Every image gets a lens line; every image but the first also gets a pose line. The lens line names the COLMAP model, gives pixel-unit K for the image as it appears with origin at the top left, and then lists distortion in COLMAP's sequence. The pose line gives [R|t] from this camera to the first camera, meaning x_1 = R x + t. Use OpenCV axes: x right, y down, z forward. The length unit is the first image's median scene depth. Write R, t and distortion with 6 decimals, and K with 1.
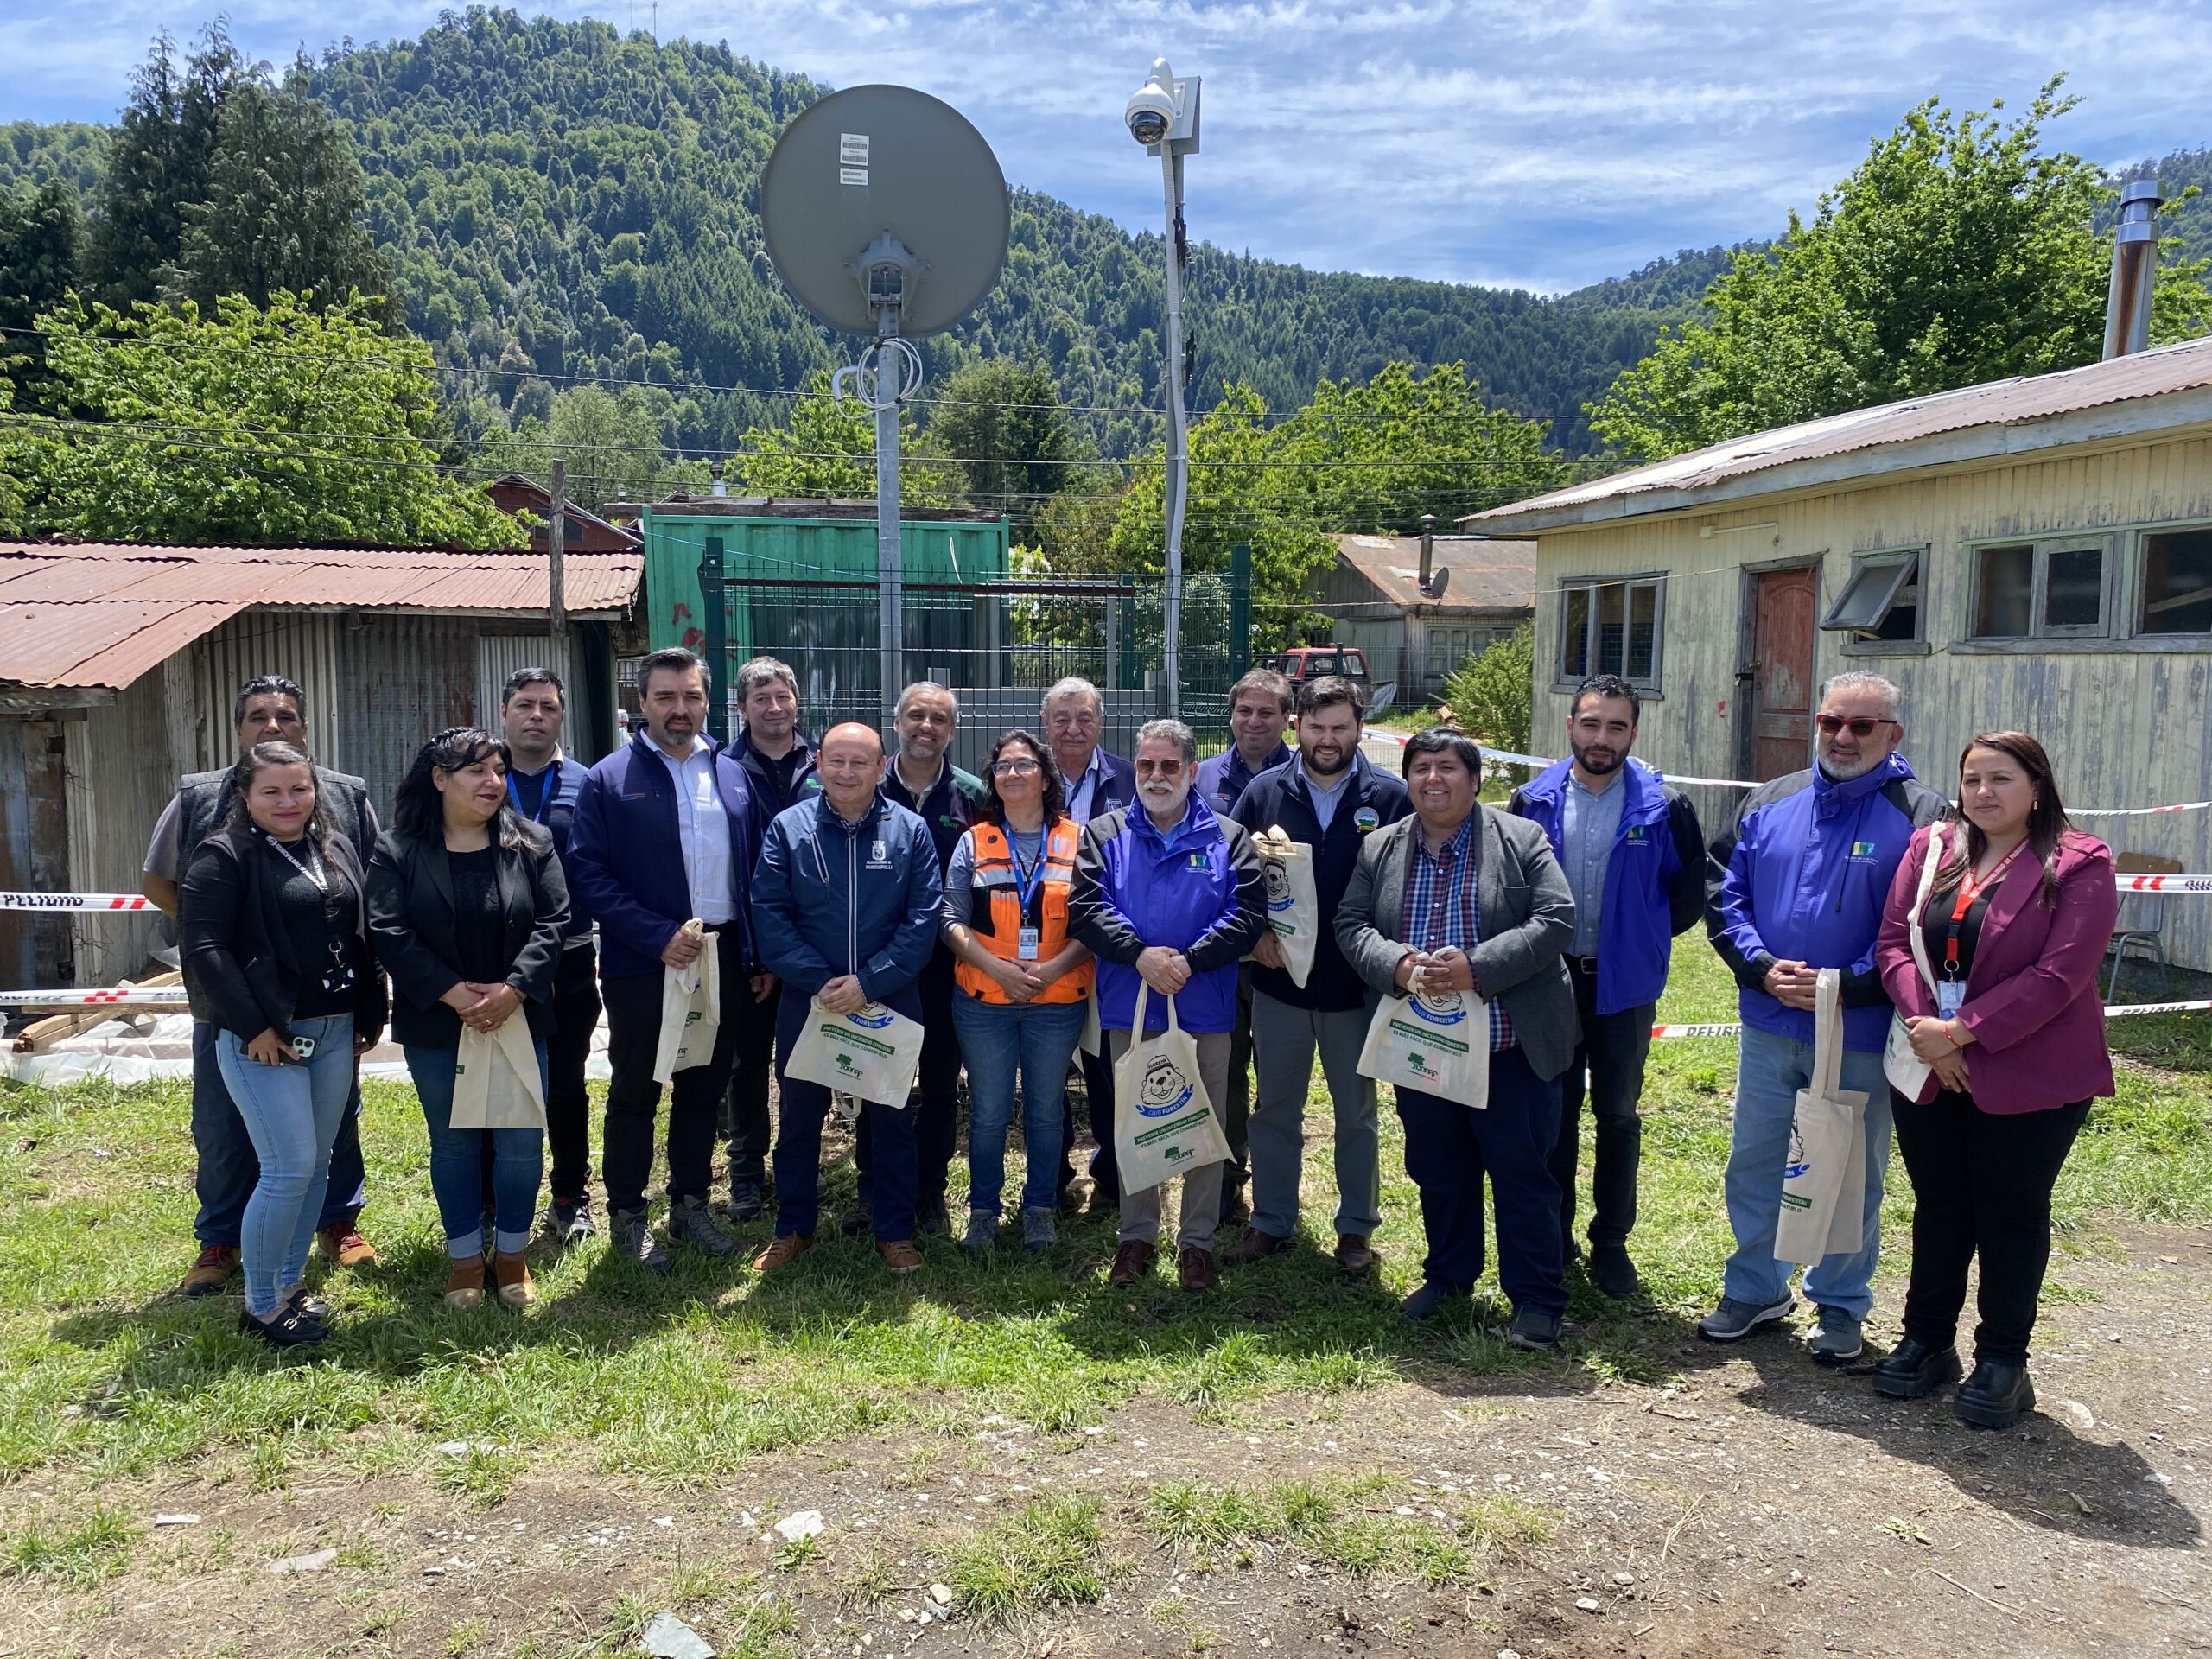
lens RADIAL K [[1758.1, 0, 1102.5], [0, 1758.1, 789.1], [0, 0, 1]] dist [0.069584, -0.072491]
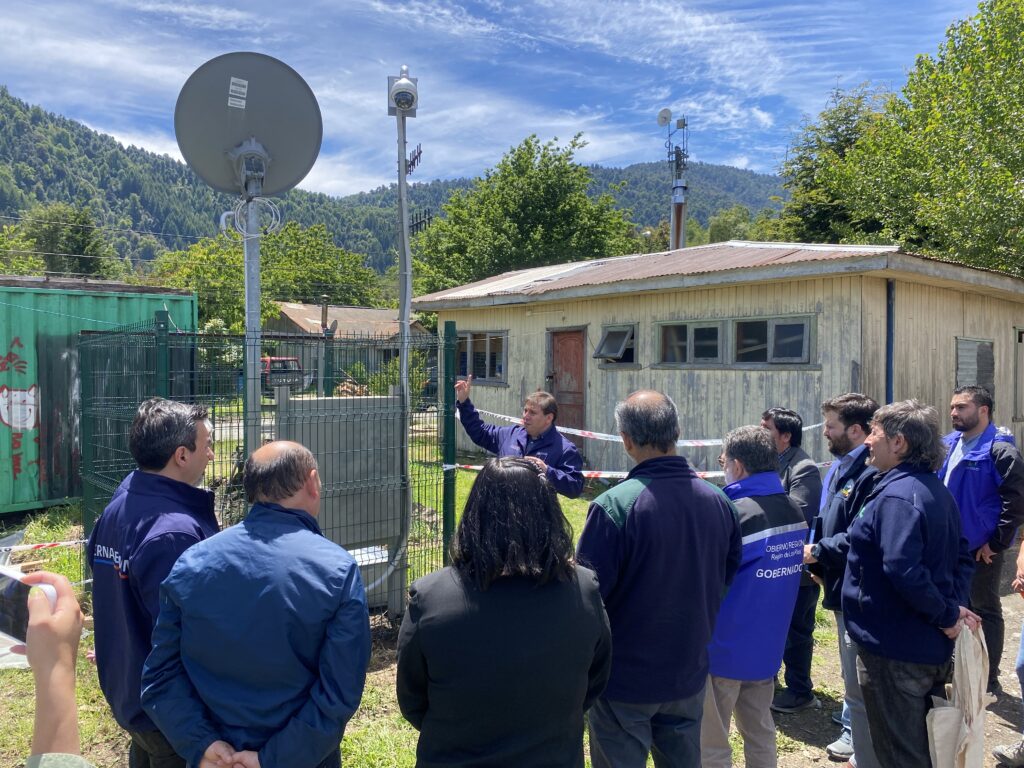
lens RADIAL K [[799.1, 0, 512.0], [0, 799.1, 384.0], [0, 0, 1]] dist [0.083761, -0.080961]
pose [[0.897115, -0.012991, 0.441607, -0.127022], [0.031810, 0.998873, -0.035237, -0.018443], [-0.440651, 0.045659, 0.896516, 0.095258]]
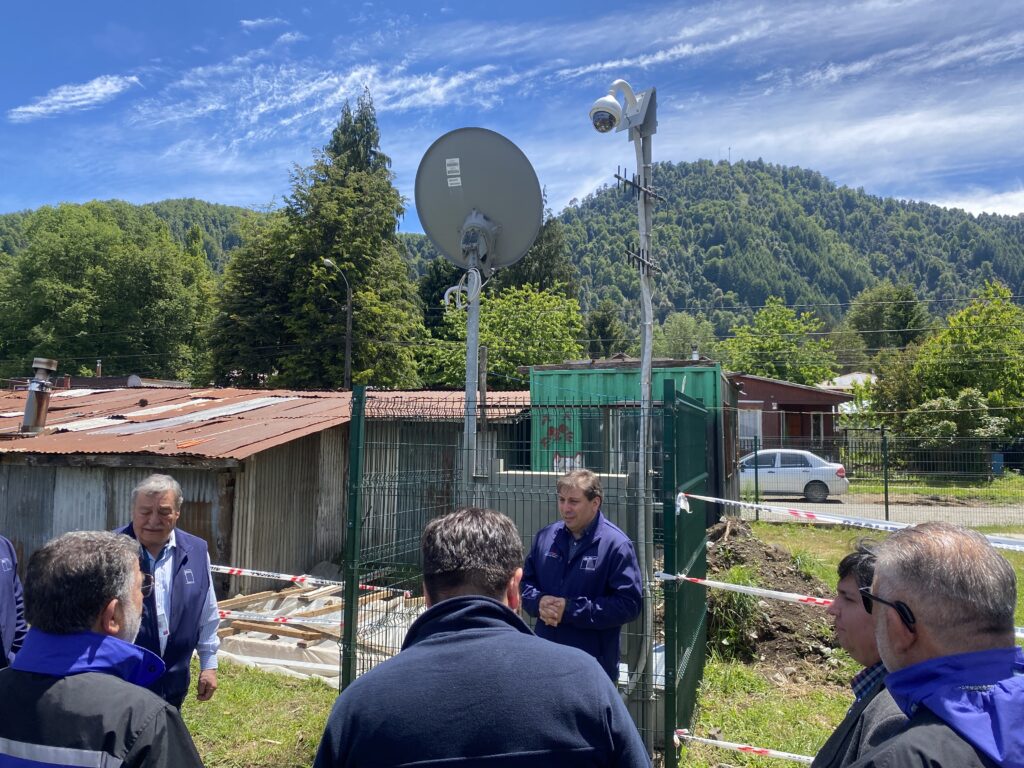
lens RADIAL K [[799.1, 0, 512.0], [0, 799.1, 384.0], [0, 0, 1]] dist [0.083761, -0.080961]
pose [[0.874317, -0.028088, -0.484542, 0.148807], [-0.036509, 0.991690, -0.123364, -0.023711], [0.483980, 0.125549, 0.866026, 0.179464]]
